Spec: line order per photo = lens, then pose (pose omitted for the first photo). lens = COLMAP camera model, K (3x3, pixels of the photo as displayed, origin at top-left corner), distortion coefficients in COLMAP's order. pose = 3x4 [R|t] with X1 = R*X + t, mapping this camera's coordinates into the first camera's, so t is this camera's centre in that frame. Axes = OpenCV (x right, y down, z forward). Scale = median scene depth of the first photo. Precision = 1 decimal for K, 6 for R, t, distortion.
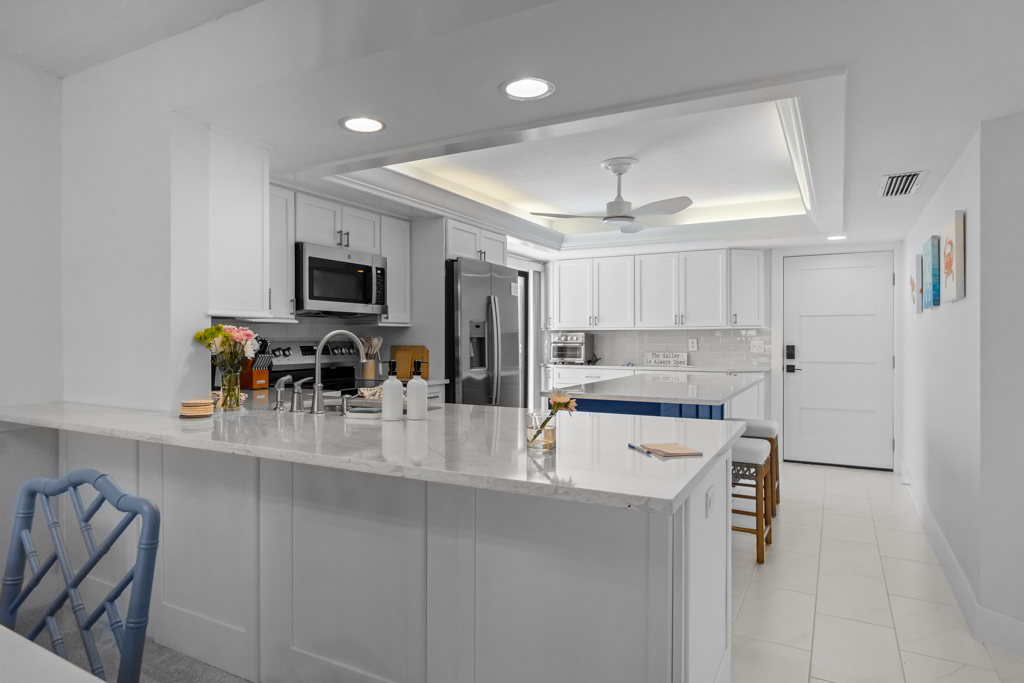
lens RADIAL K [[604.2, 0, 512.0], [0, 604.2, 341.5], [0, 0, 1]] dist [0.000899, -0.000090]
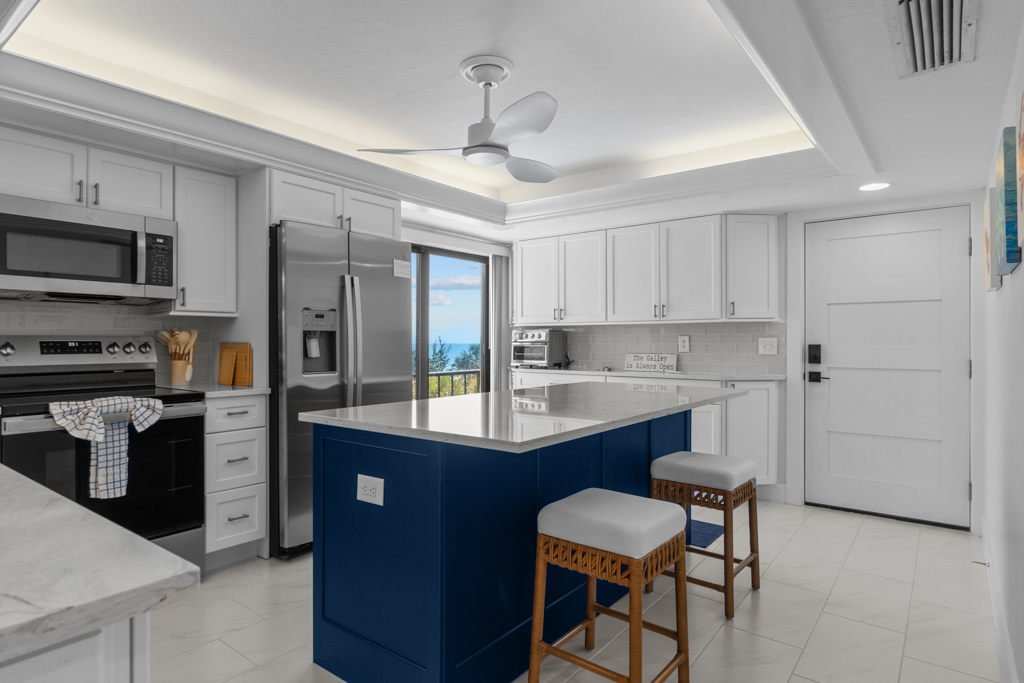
lens RADIAL K [[585.0, 0, 489.0], [0, 585.0, 341.6], [0, 0, 1]] dist [-0.005388, 0.000189]
pose [[0.985472, 0.000957, -0.169834, 0.196513], [-0.001747, 0.999988, -0.004499, 0.006539], [0.169828, 0.004731, 0.985462, 0.246929]]
